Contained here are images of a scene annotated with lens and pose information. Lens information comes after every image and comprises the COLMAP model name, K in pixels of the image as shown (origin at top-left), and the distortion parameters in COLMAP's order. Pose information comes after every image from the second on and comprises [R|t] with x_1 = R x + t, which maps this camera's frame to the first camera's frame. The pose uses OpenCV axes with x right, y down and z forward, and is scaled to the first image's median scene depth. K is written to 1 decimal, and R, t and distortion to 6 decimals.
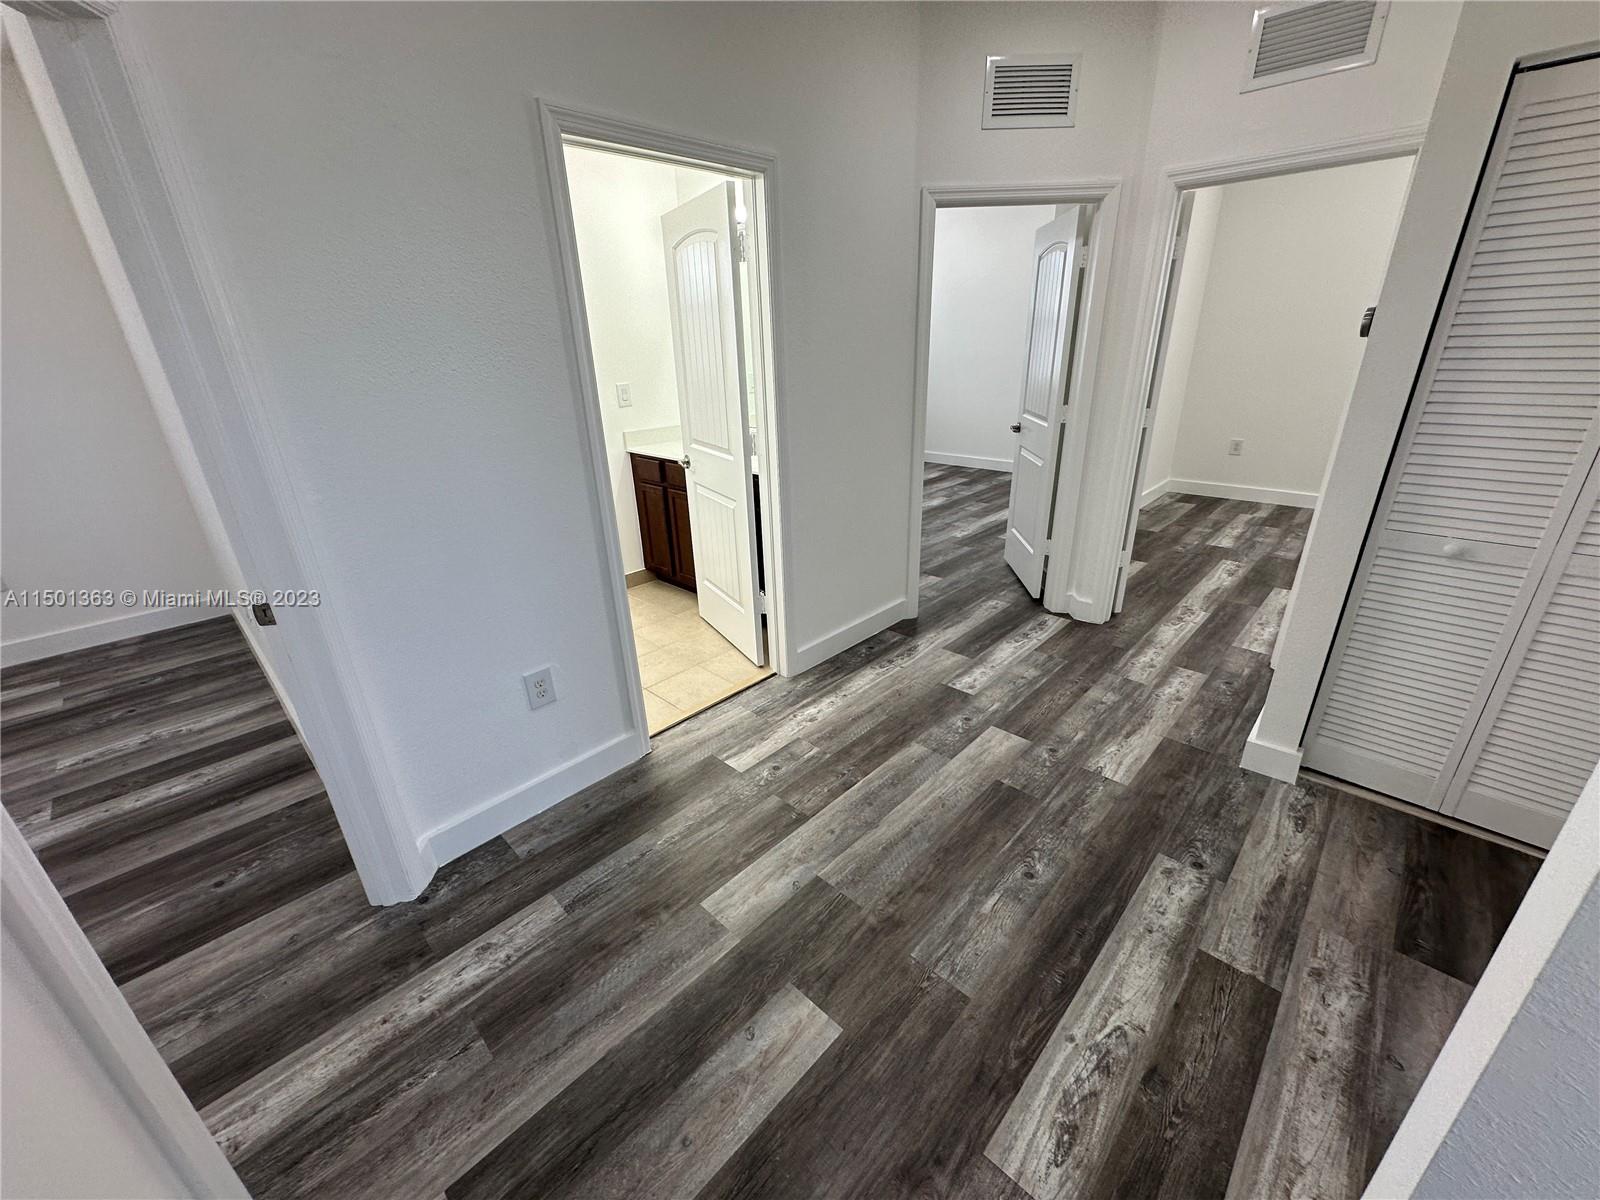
lens RADIAL K [[636.5, 0, 799.7], [0, 636.5, 600.6], [0, 0, 1]] dist [0.000643, 0.000316]
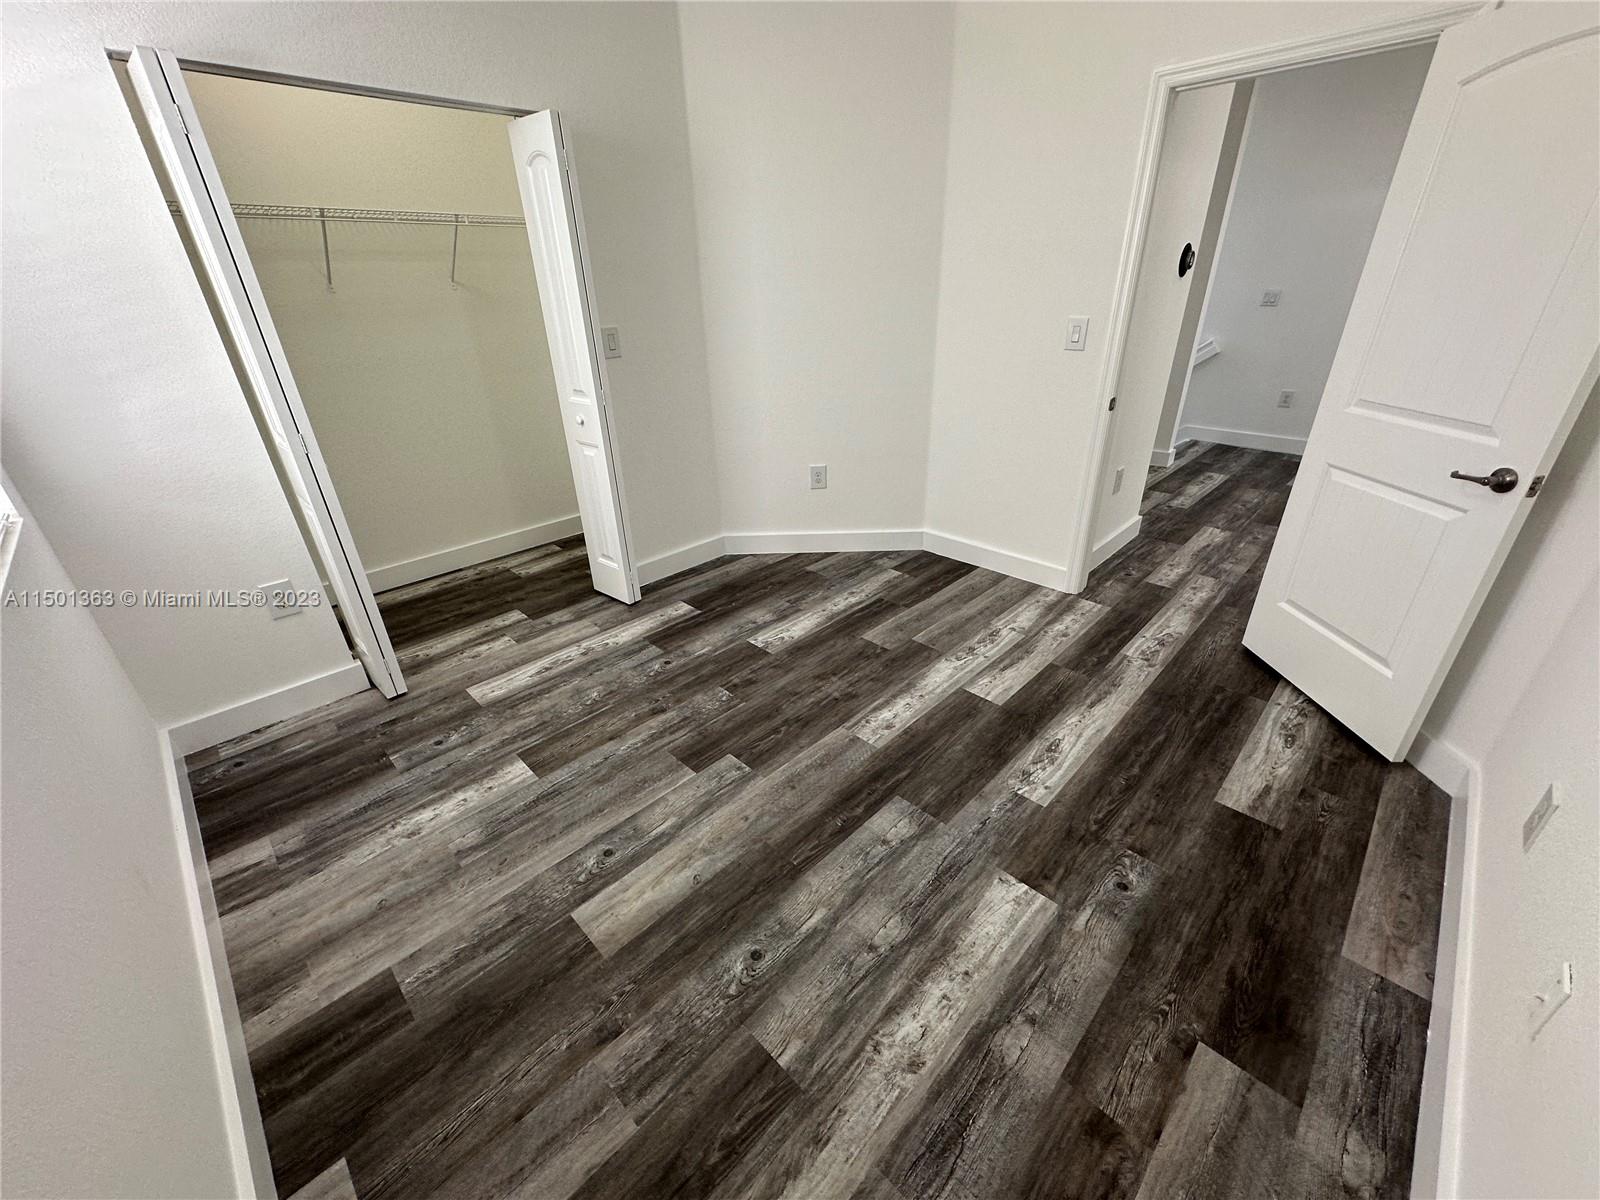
lens RADIAL K [[636.5, 0, 801.9], [0, 636.5, 597.0], [0, 0, 1]] dist [0.000643, 0.000316]
pose [[-0.998543, 0.043021, 0.032579, 1.193799], [0.052764, 0.651718, 0.756623, -0.740205], [0.011318, 0.757240, -0.653039, 1.726379]]
